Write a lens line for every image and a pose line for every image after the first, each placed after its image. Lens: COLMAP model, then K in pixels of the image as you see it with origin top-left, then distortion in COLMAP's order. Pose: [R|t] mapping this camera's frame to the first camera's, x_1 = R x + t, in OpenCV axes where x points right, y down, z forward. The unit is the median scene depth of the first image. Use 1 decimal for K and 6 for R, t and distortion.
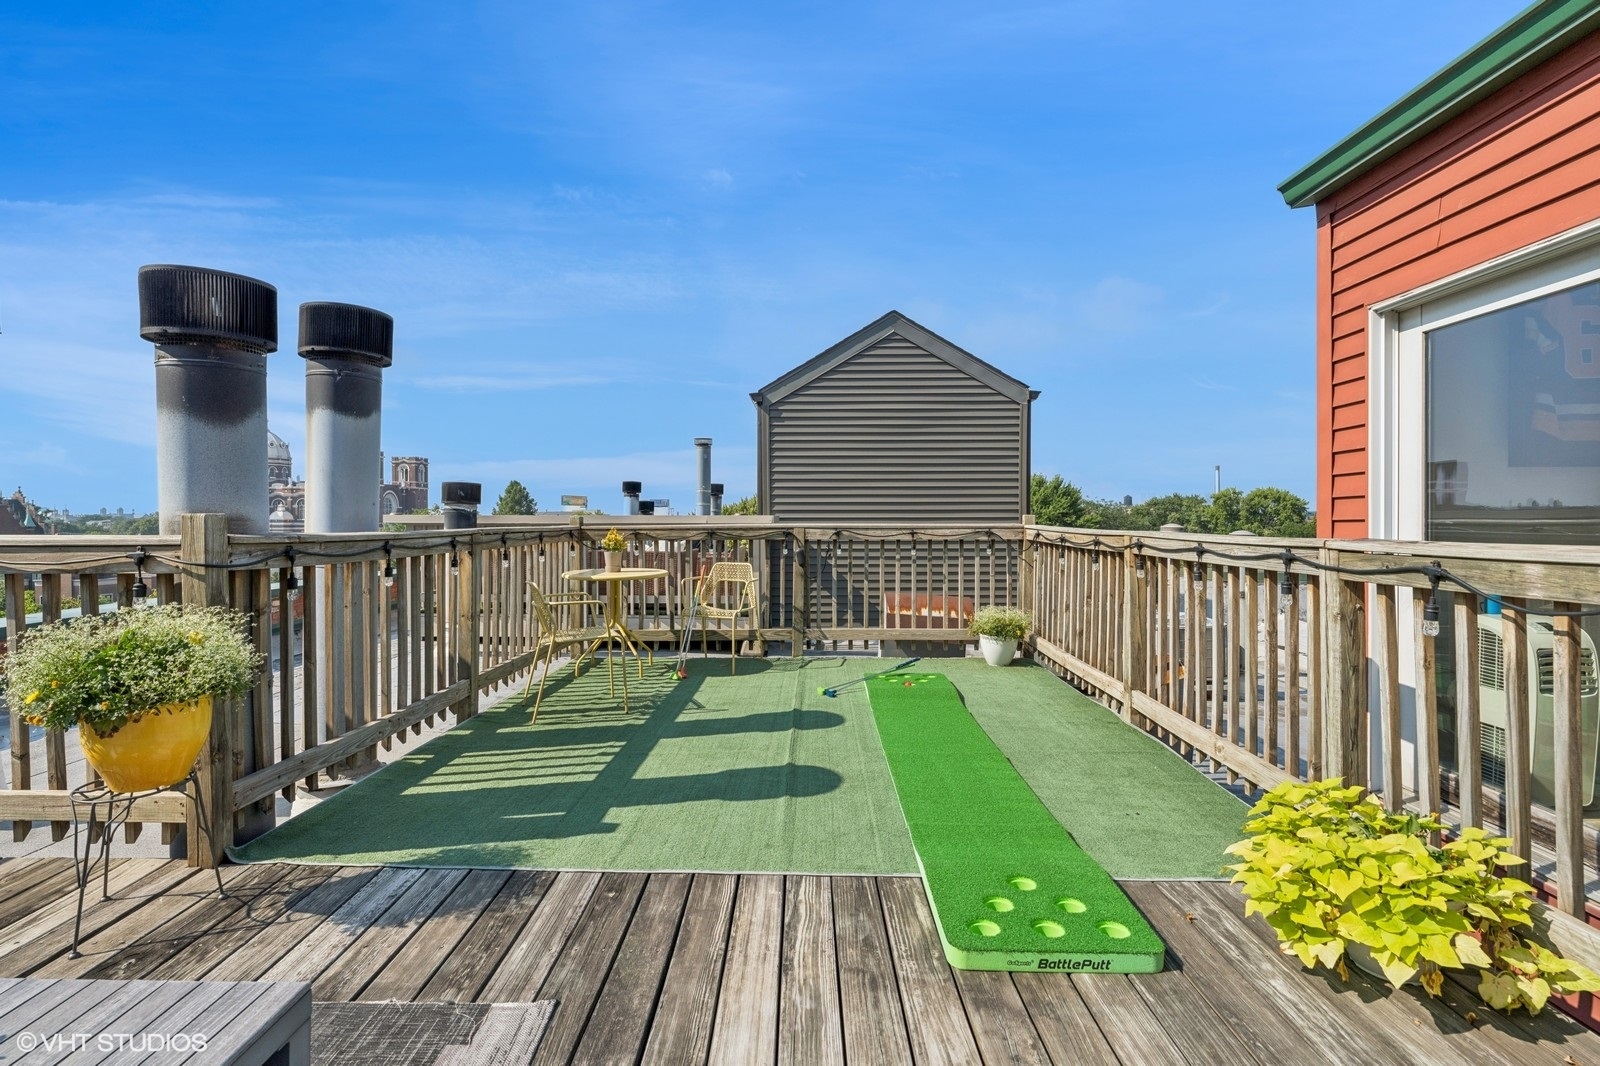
lens RADIAL K [[751.8, 0, 795.1], [0, 751.8, 521.2], [0, 0, 1]] dist [-0.001765, -0.000111]
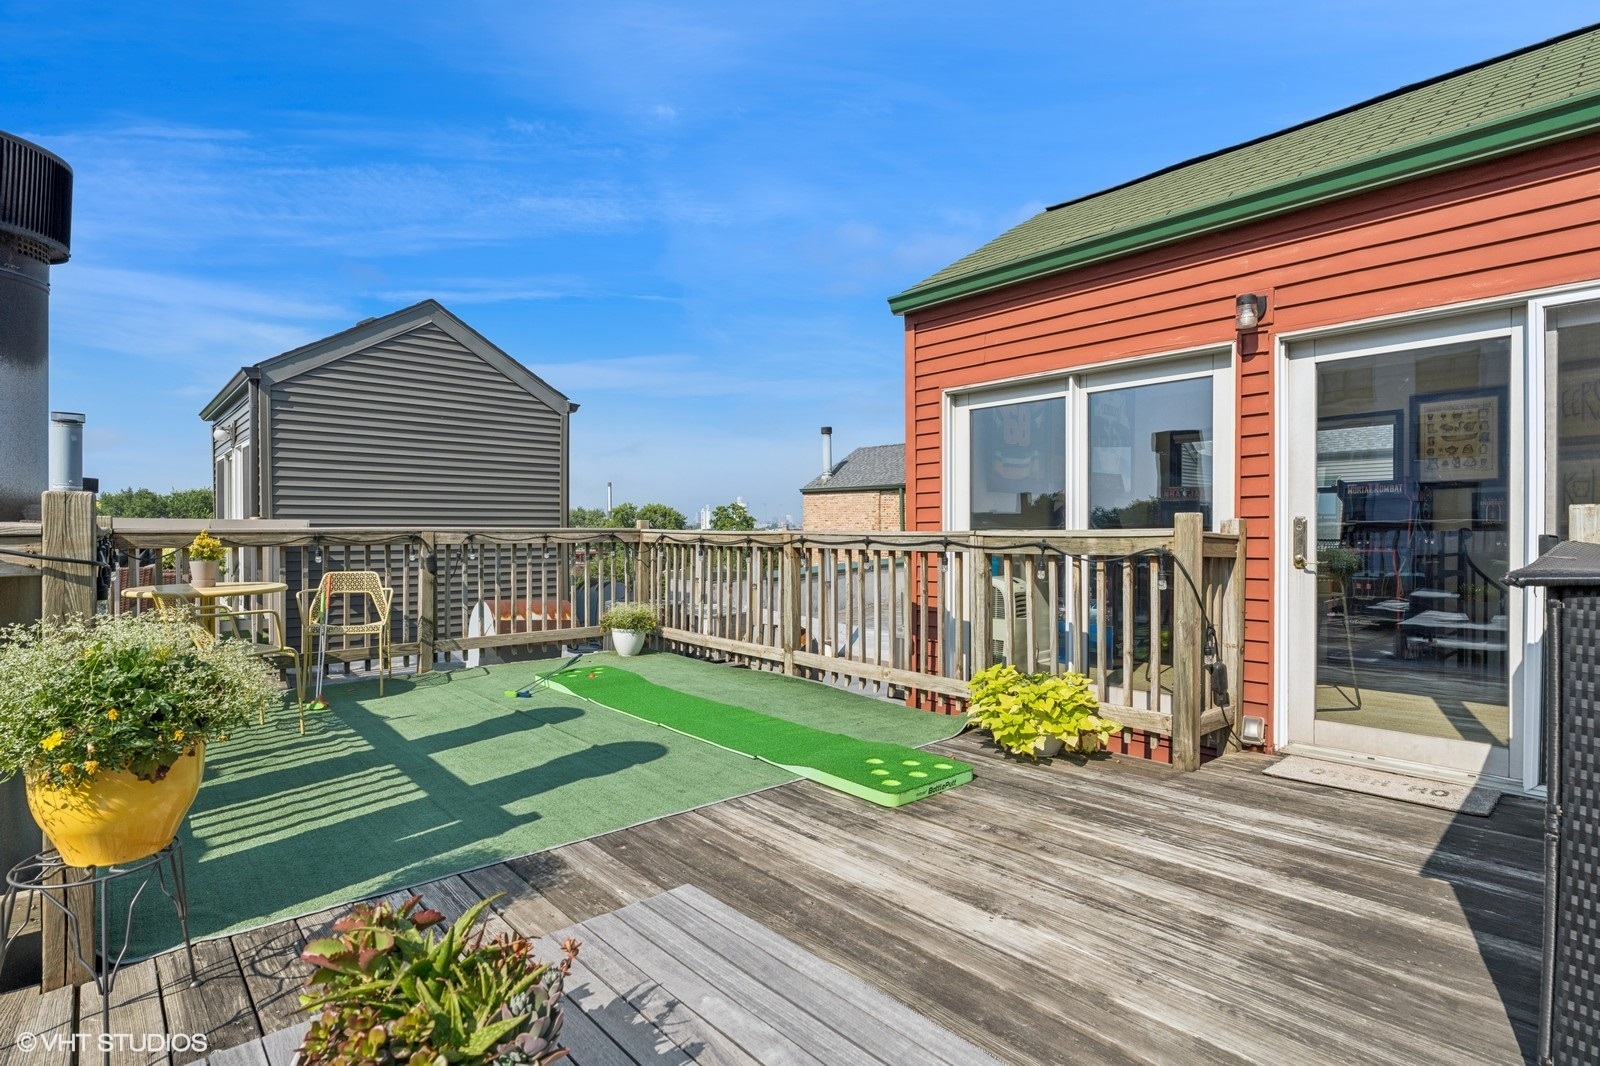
lens RADIAL K [[784.4, 0, 800.0], [0, 784.4, 533.0], [0, 0, 1]] dist [0.000011, -0.000157]
pose [[0.727656, -0.000939, 0.685942, -0.619172], [0.002628, 0.999996, -0.001419, 0.025271], [-0.685937, 0.002835, 0.727655, -0.016686]]
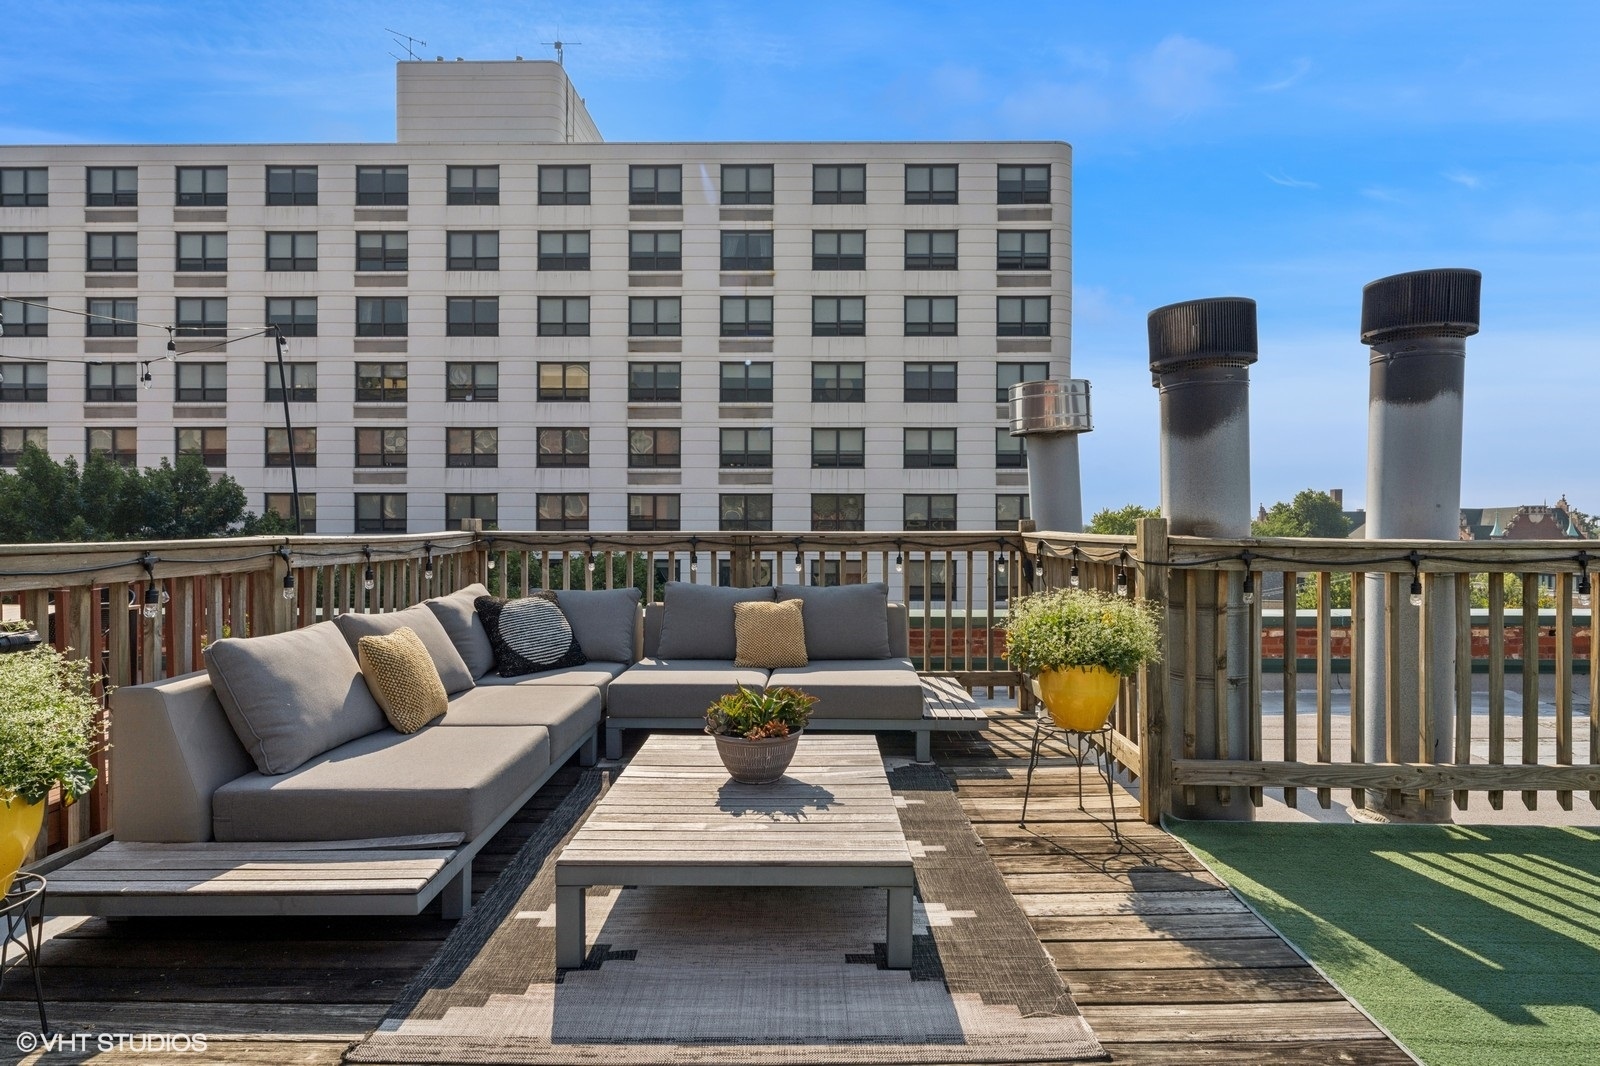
lens RADIAL K [[804.9, 0, 800.3], [0, 804.9, 523.7], [0, 0, 1]] dist [-0.000050, 0.000343]
pose [[0.012443, -0.001986, -0.999921, 0.359794], [-0.005468, 0.999983, -0.002054, 0.003202], [0.999908, 0.005493, 0.012432, 0.344884]]
